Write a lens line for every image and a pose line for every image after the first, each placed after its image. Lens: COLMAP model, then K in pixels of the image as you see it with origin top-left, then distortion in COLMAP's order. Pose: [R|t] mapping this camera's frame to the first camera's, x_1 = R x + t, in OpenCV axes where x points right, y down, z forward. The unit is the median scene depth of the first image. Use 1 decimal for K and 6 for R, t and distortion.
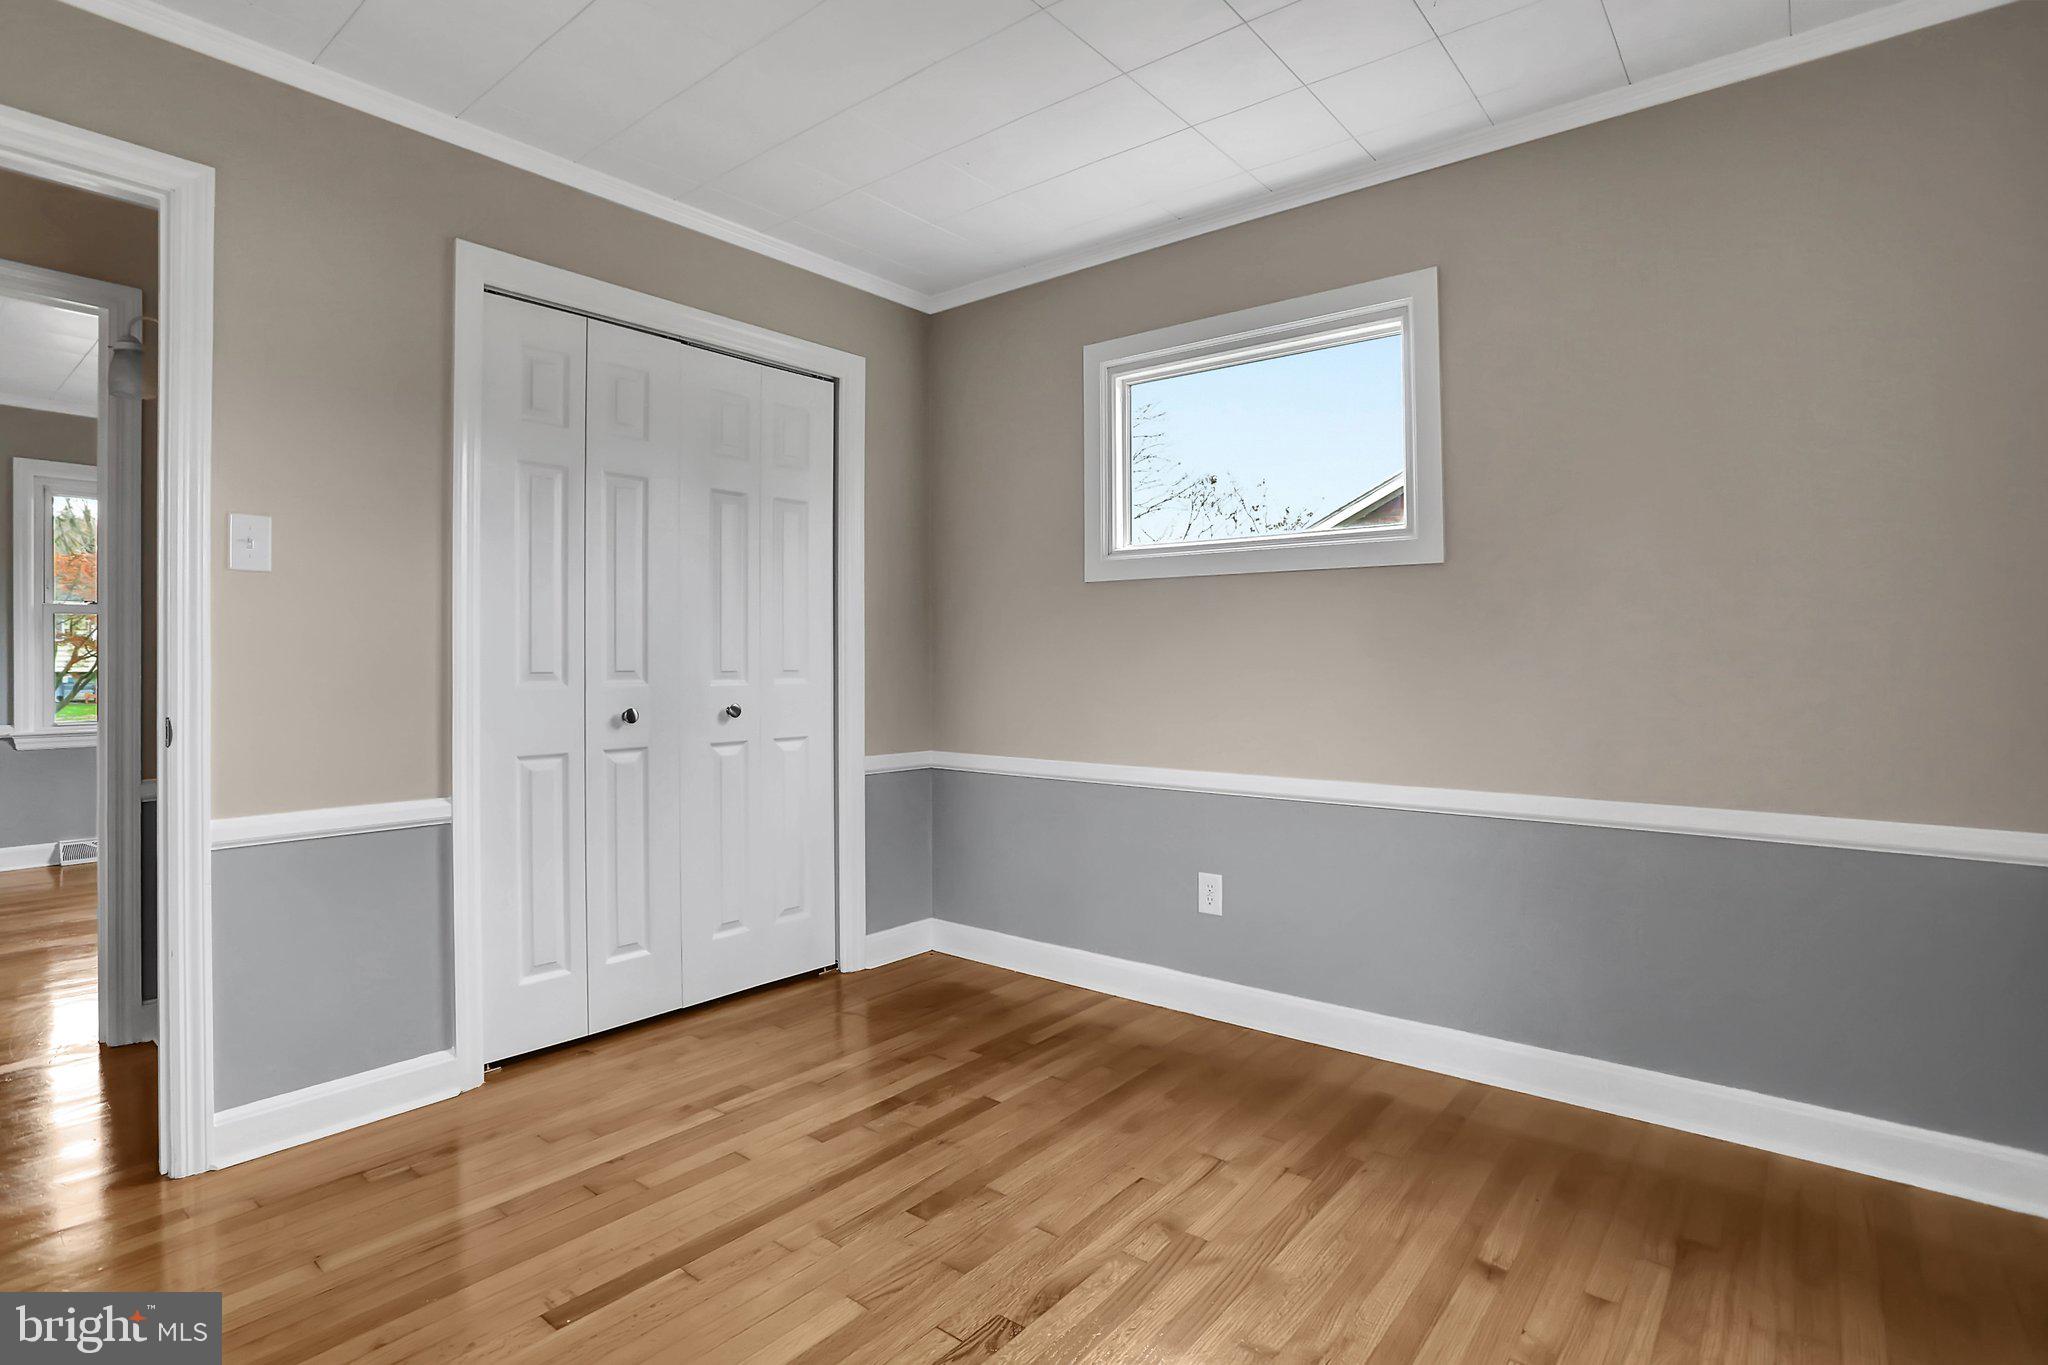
lens RADIAL K [[1009.1, 0, 1018.4], [0, 1009.1, 653.1], [0, 0, 1]] dist [-0.068868, 0.026458]
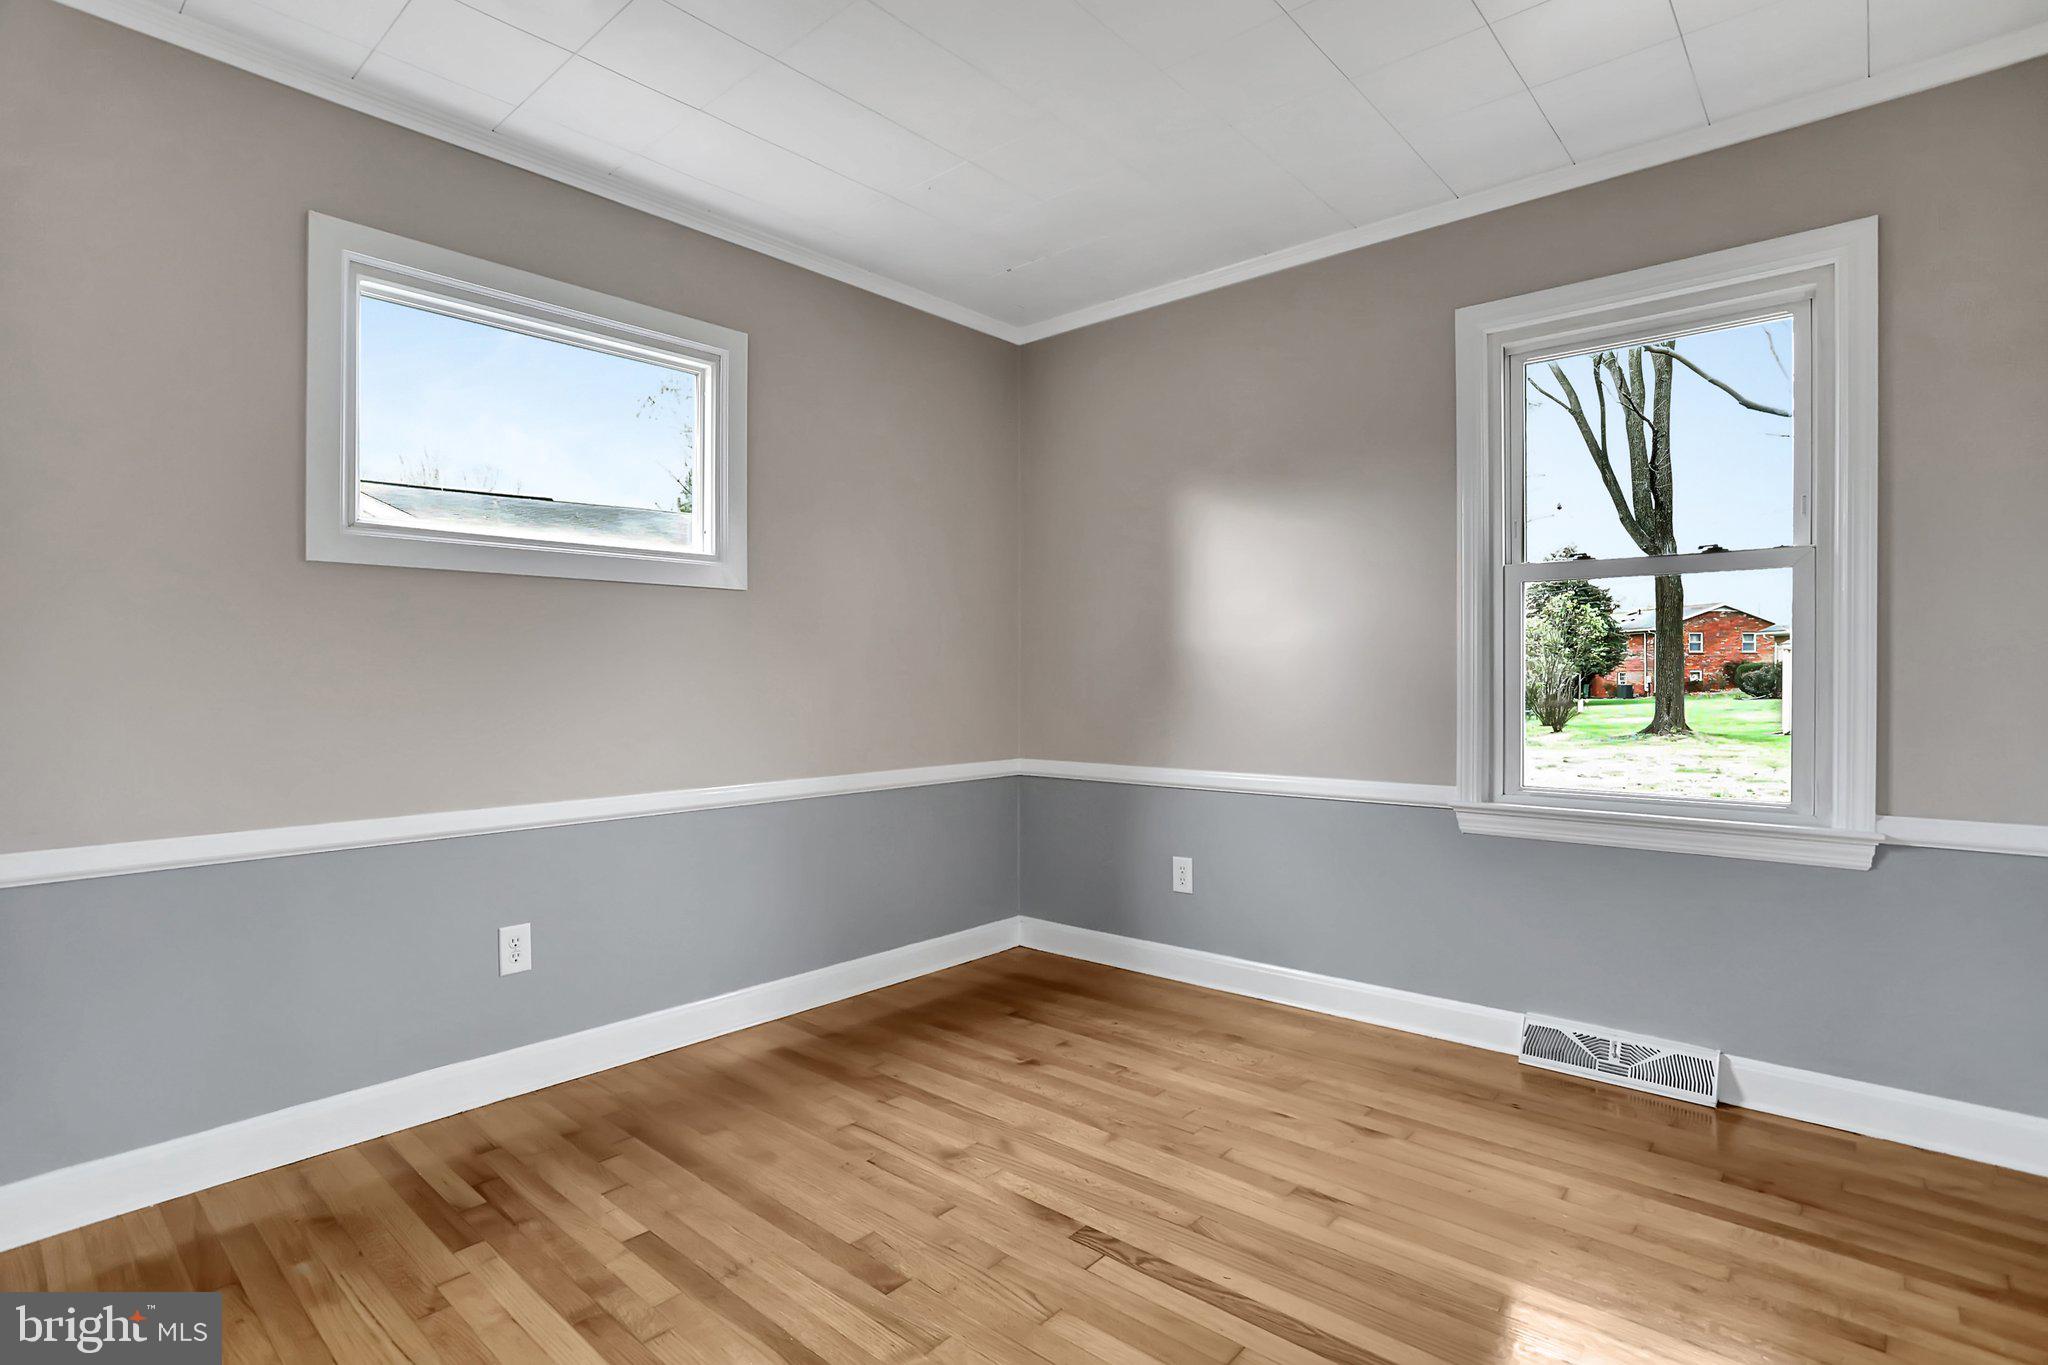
lens RADIAL K [[1009.1, 0, 1020.5], [0, 1009.1, 686.0], [0, 0, 1]] dist [-0.068868, 0.026458]
pose [[0.033985, -0.011557, 0.999356, -0.776365], [-0.003842, 0.999924, 0.011694, 0.006836], [-0.999415, -0.004237, 0.033938, 0.672394]]
